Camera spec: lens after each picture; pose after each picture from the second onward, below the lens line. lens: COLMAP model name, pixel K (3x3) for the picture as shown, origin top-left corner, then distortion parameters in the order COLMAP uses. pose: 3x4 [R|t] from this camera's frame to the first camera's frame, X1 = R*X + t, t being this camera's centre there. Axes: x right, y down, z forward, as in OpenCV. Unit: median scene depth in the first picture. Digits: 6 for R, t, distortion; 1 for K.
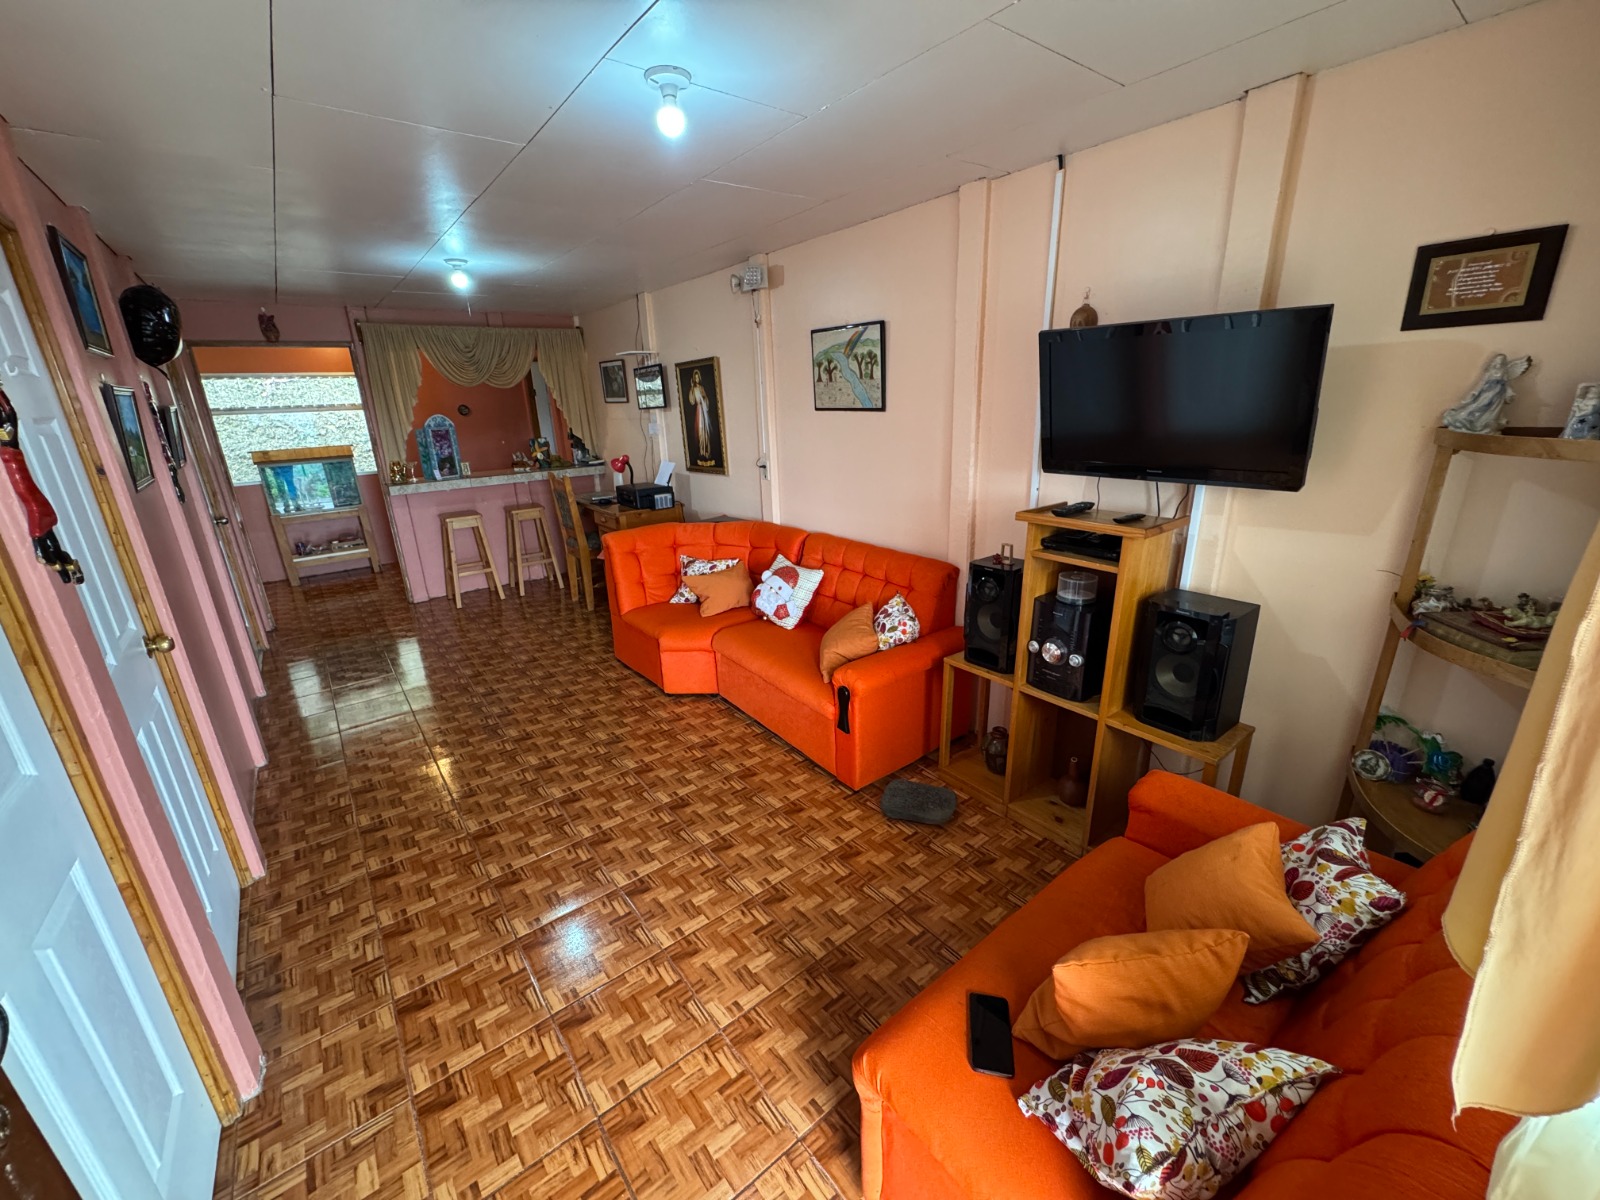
lens RADIAL K [[642.3, 0, 797.3], [0, 642.3, 614.4], [0, 0, 1]] dist [0.012309, 0.000011]
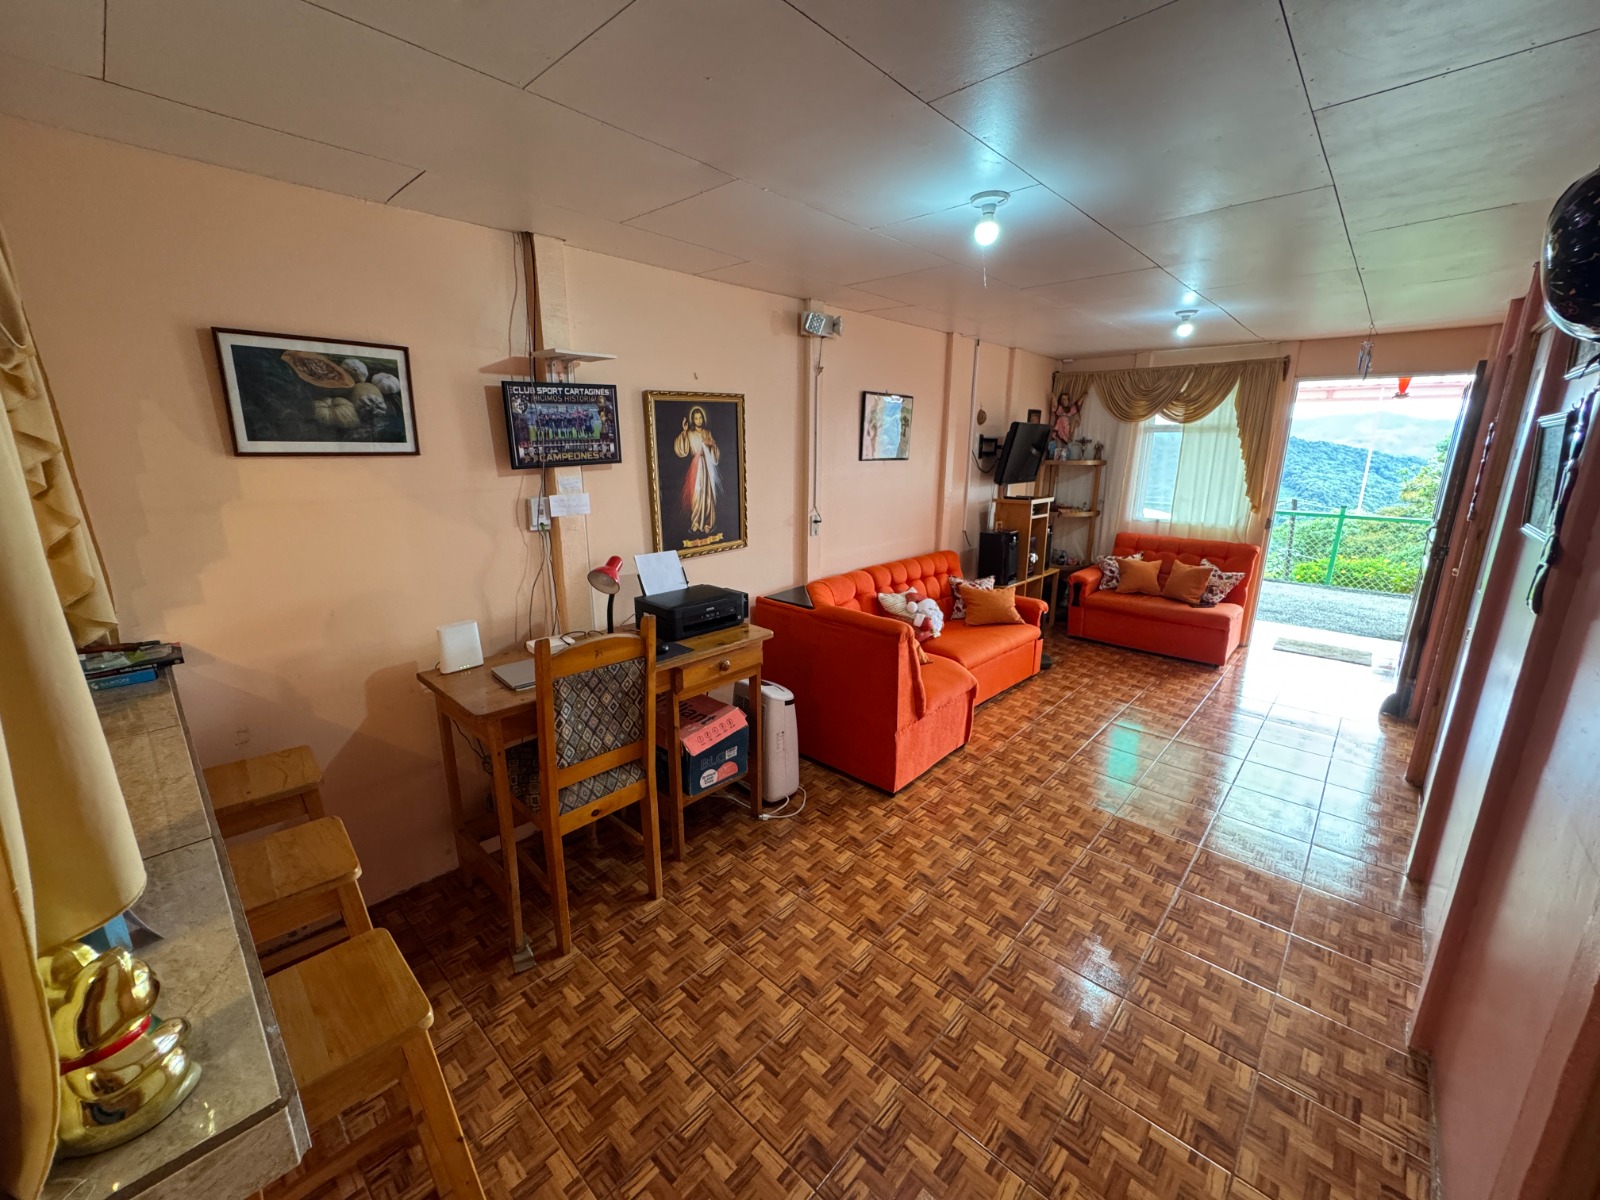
lens RADIAL K [[636.6, 0, 794.9], [0, 636.6, 607.3], [0, 0, 1]] dist [-0.004952, 0.000101]
pose [[-0.163364, -0.252800, 0.953627, -0.848268], [0.286736, 0.912720, 0.291076, -0.351567], [-0.943978, 0.320990, -0.076619, 1.018474]]
